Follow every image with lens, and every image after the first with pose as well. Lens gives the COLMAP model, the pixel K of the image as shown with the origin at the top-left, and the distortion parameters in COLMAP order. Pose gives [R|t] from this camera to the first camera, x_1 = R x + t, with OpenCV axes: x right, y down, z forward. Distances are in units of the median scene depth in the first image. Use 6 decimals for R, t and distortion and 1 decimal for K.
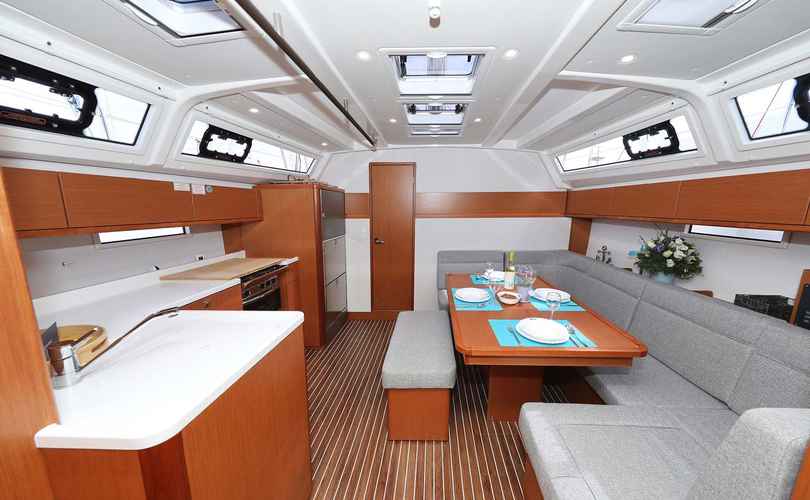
lens RADIAL K [[286.1, 0, 416.4], [0, 286.1, 252.9], [0, 0, 1]] dist [-0.002568, 0.000093]
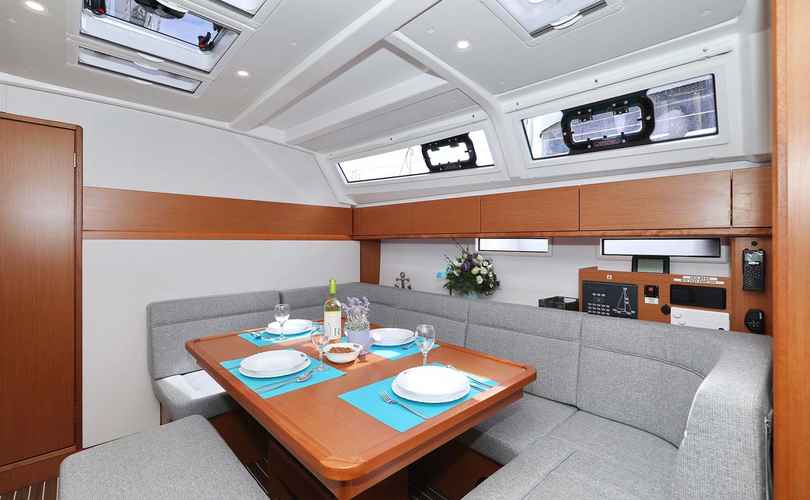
lens RADIAL K [[366.7, 0, 441.1], [0, 366.7, 248.0], [0, 0, 1]] dist [0.007886, -0.000058]
pose [[0.657661, -0.004218, 0.753302, -0.118073], [0.118604, 0.988092, -0.098014, 0.034931], [-0.743919, 0.153805, 0.650330, 0.273539]]
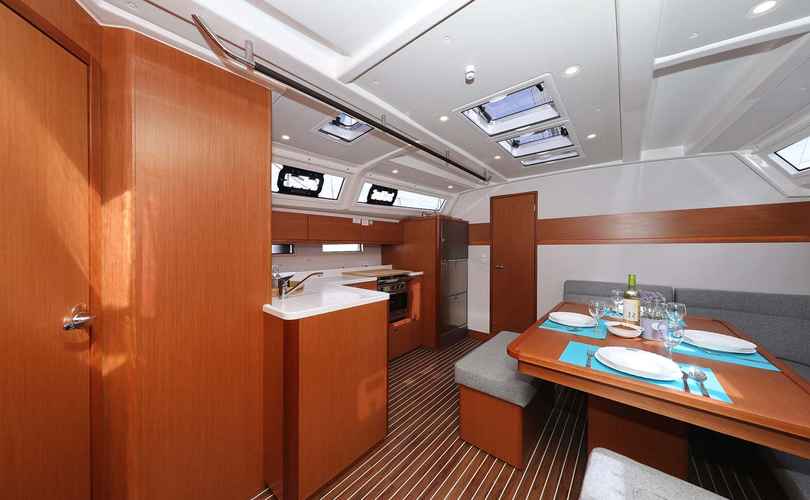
lens RADIAL K [[255.4, 0, 378.9], [0, 255.4, 241.6], [0, 0, 1]] dist [0.000946, 0.000092]
pose [[0.749666, -0.012828, -0.661692, 0.286355], [-0.109662, 0.983583, -0.143310, 0.092970], [0.652668, 0.179997, 0.735952, -0.029088]]
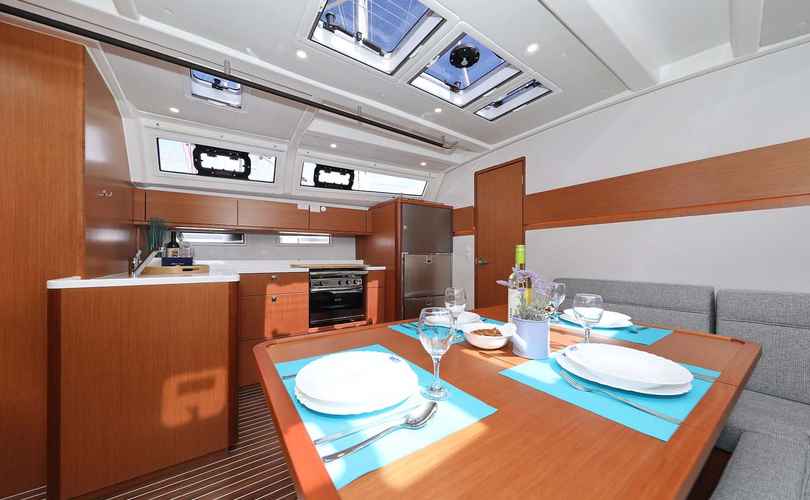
lens RADIAL K [[267.9, 0, 387.6], [0, 267.9, 250.1], [0, 0, 1]] dist [0.002930, 0.000044]
pose [[0.563907, -0.012137, -0.825749, 0.598692], [-0.142677, 0.983425, -0.111889, 0.090587], [0.813420, 0.180910, 0.552828, 0.575667]]
